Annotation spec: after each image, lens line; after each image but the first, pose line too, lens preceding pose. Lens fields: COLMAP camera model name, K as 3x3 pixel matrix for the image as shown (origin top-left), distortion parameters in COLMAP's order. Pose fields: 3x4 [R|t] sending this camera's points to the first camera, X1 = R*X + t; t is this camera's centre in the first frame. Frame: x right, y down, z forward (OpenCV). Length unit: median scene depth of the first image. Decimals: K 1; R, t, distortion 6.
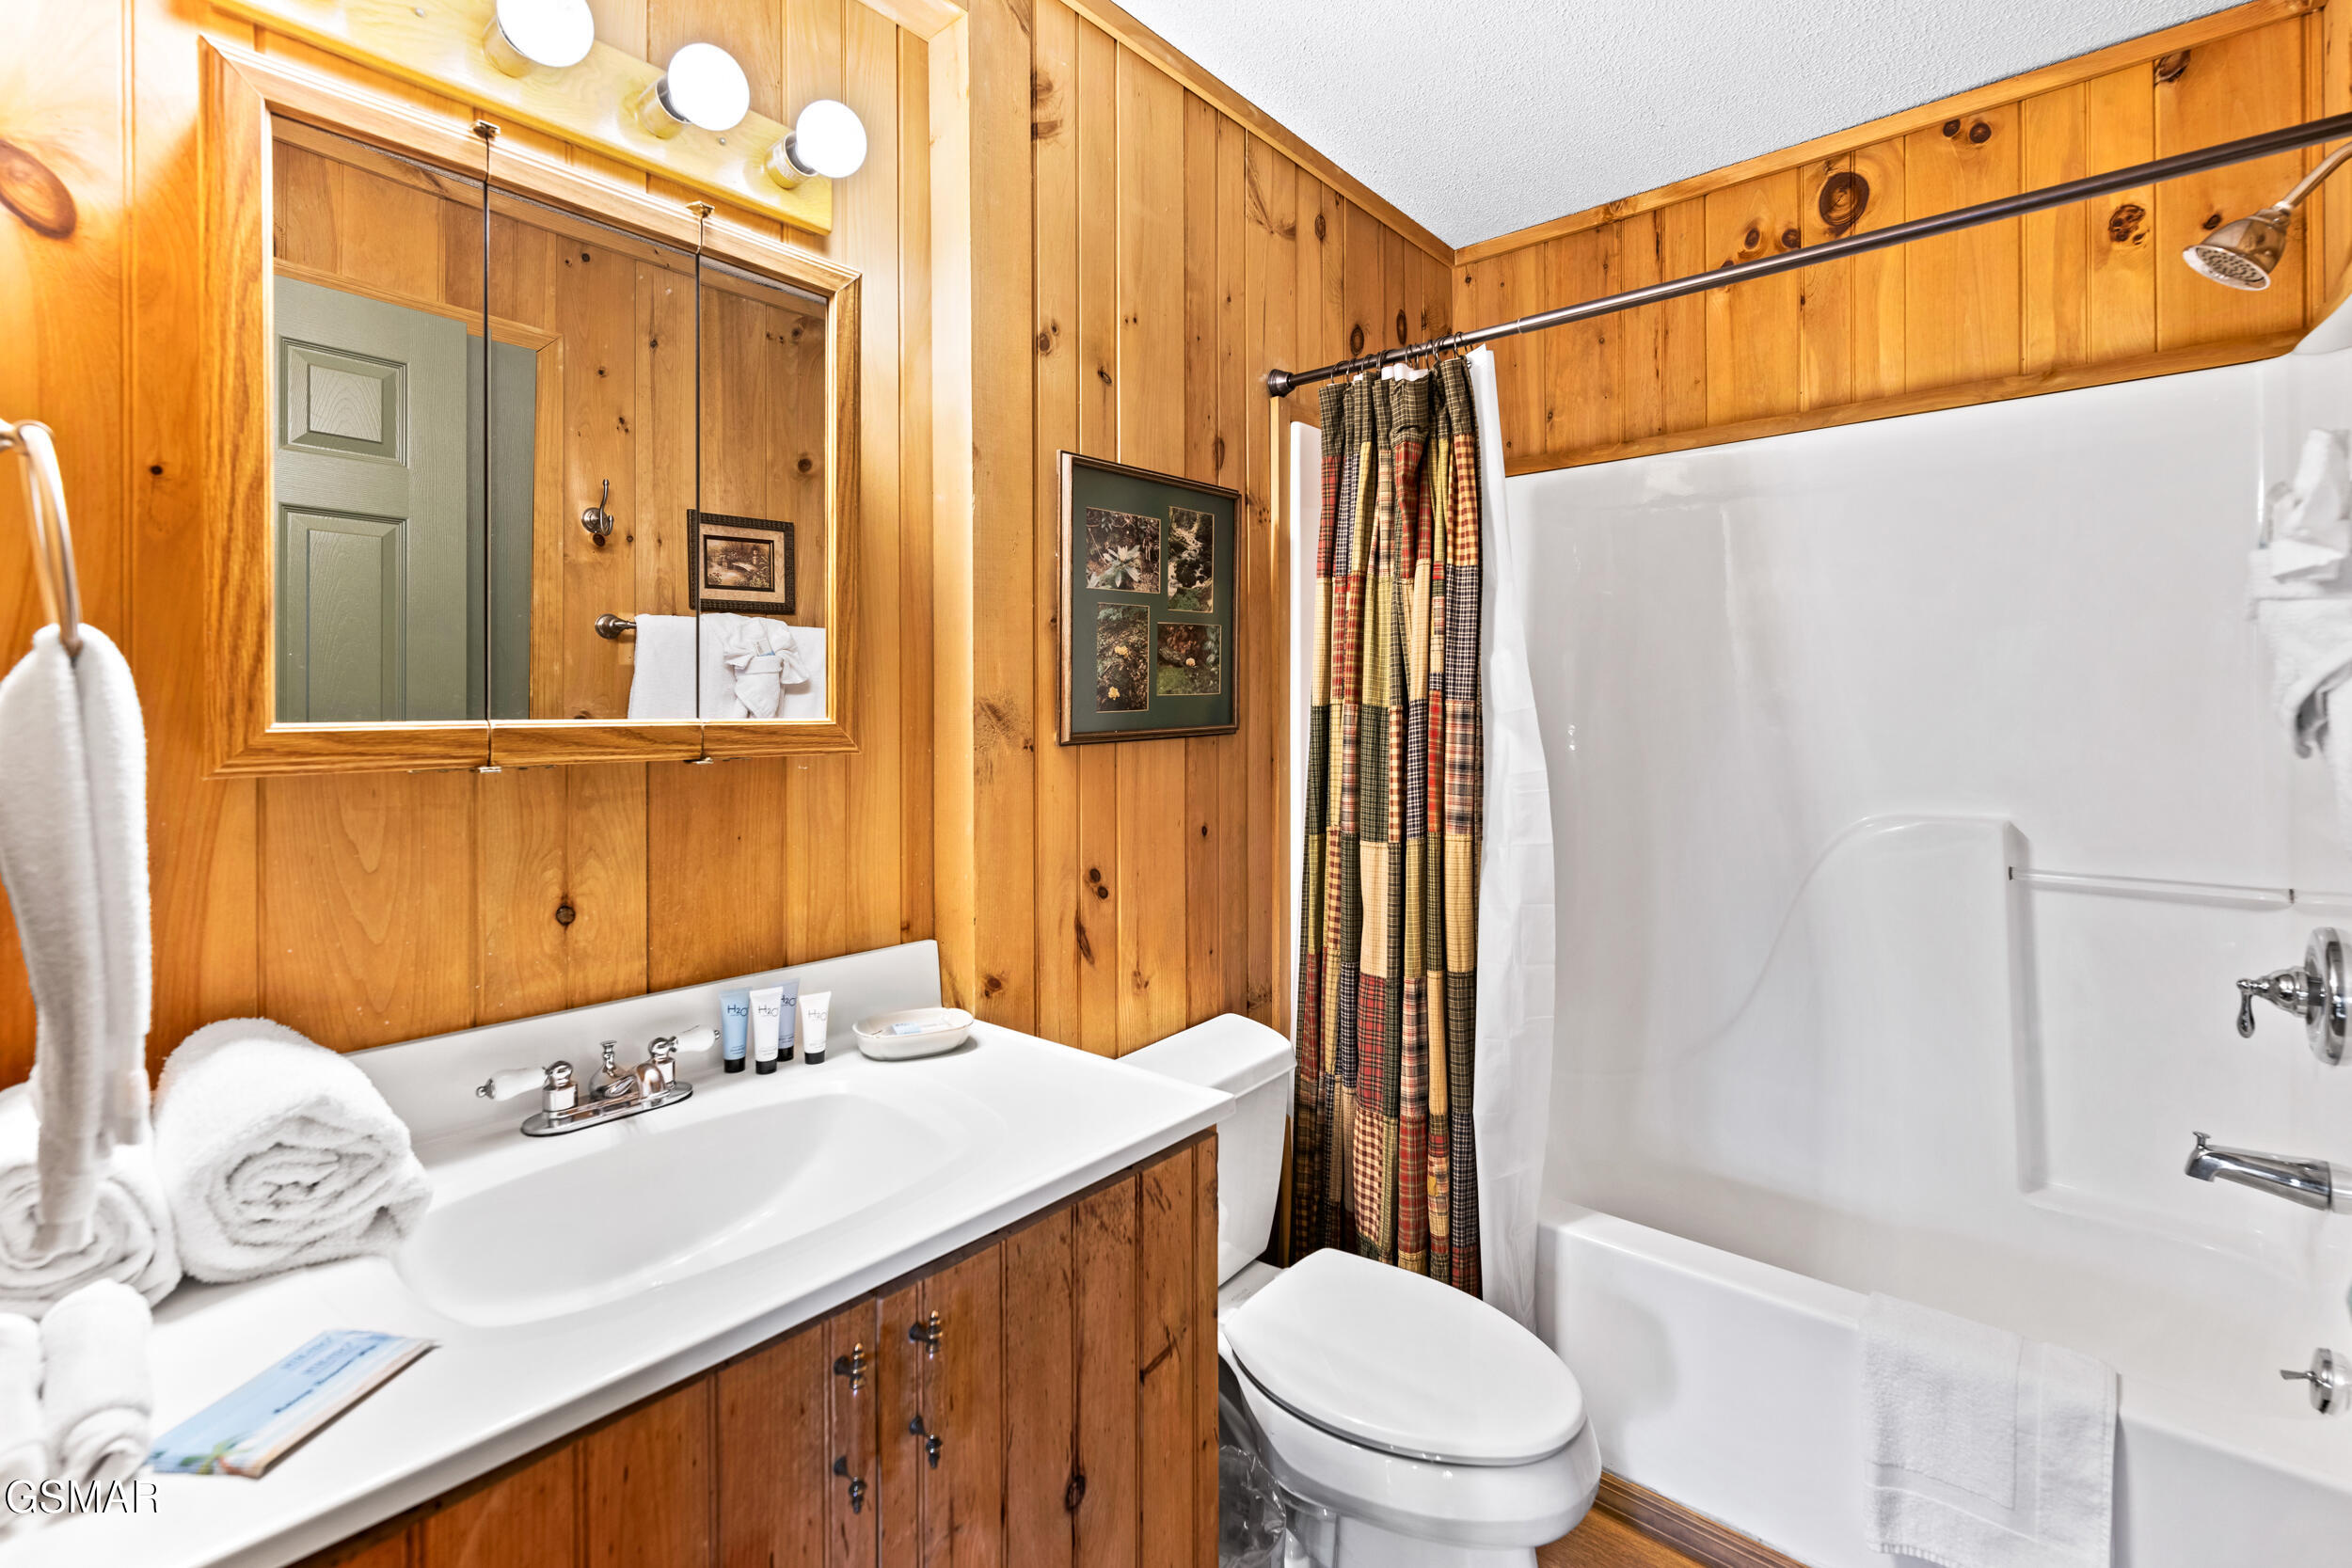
lens RADIAL K [[1030.3, 0, 1177.7], [0, 1030.3, 742.3], [0, 0, 1]] dist [-0.002359, -0.000793]
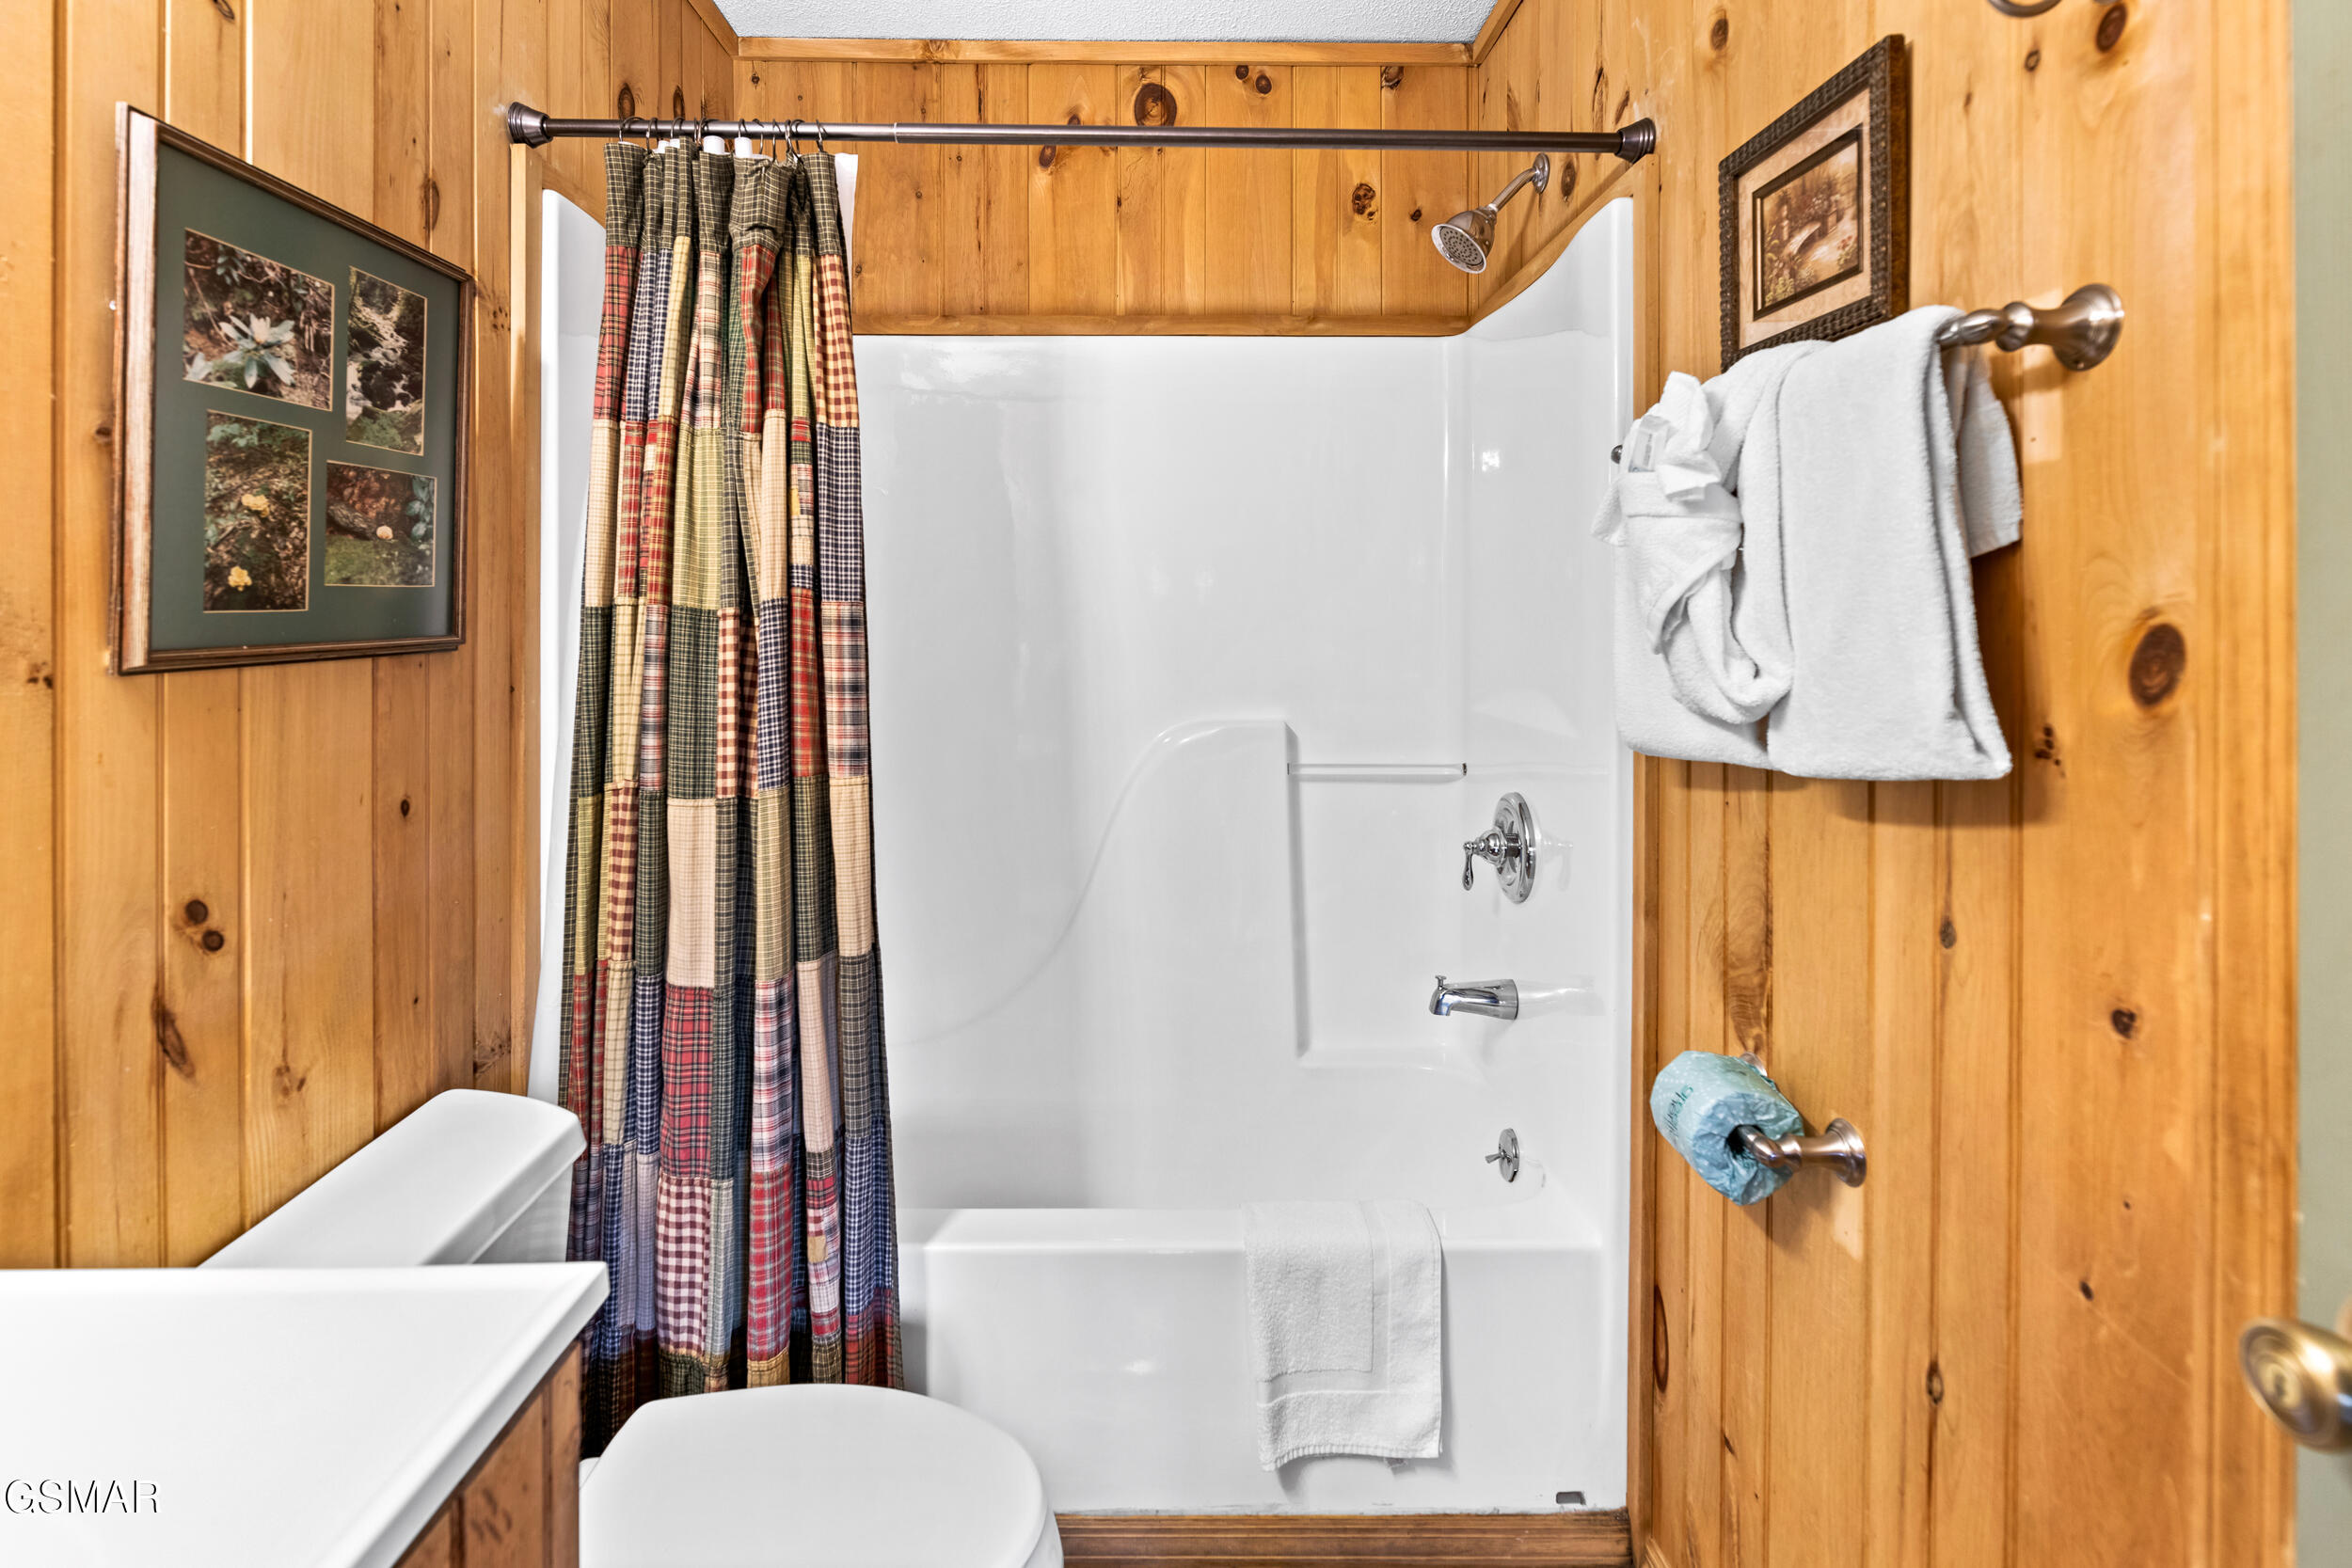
lens RADIAL K [[1126.9, 0, 1172.0], [0, 1126.9, 643.1], [0, 0, 1]] dist [-0.003543, -0.001512]
pose [[0.744183, -0.008414, 0.667923, -0.087383], [0.020412, 0.999740, -0.010149, 0.003521], [-0.667664, 0.021187, 0.744161, 0.202151]]
